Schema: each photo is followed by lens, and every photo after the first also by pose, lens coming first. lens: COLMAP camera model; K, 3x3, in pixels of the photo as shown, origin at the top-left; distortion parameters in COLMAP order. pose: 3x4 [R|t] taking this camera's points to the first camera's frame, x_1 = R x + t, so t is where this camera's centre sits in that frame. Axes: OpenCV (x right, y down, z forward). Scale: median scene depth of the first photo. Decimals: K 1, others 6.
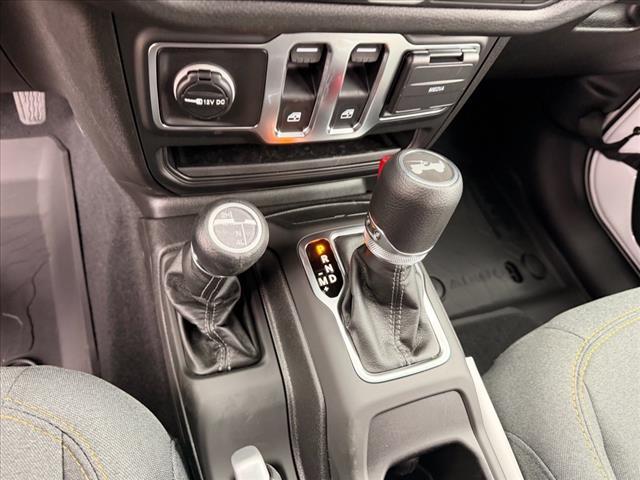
lens RADIAL K [[447.3, 0, 320.0], [0, 447.3, 240.0], [0, 0, 1]] dist [0.088573, -0.001626]
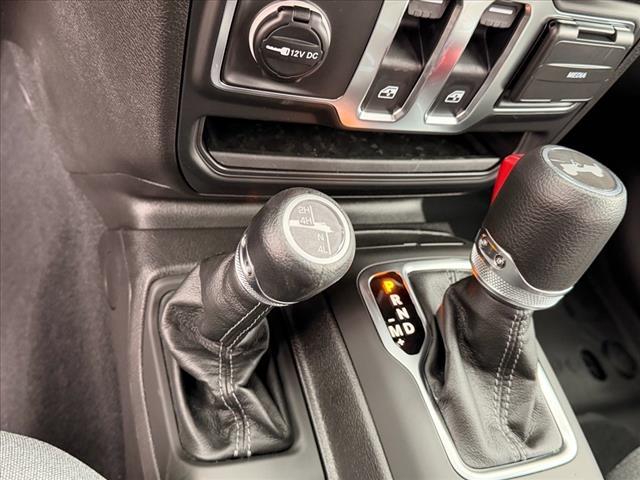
lens RADIAL K [[644.8, 0, 320.0], [0, 644.8, 240.0], [0, 0, 1]] dist [0.189335, -0.379059]
pose [[0.994707, 0.079255, 0.065392, -0.188190], [-0.070730, 0.989793, -0.123722, 0.086498], [-0.074530, 0.118442, 0.990160, 0.000035]]
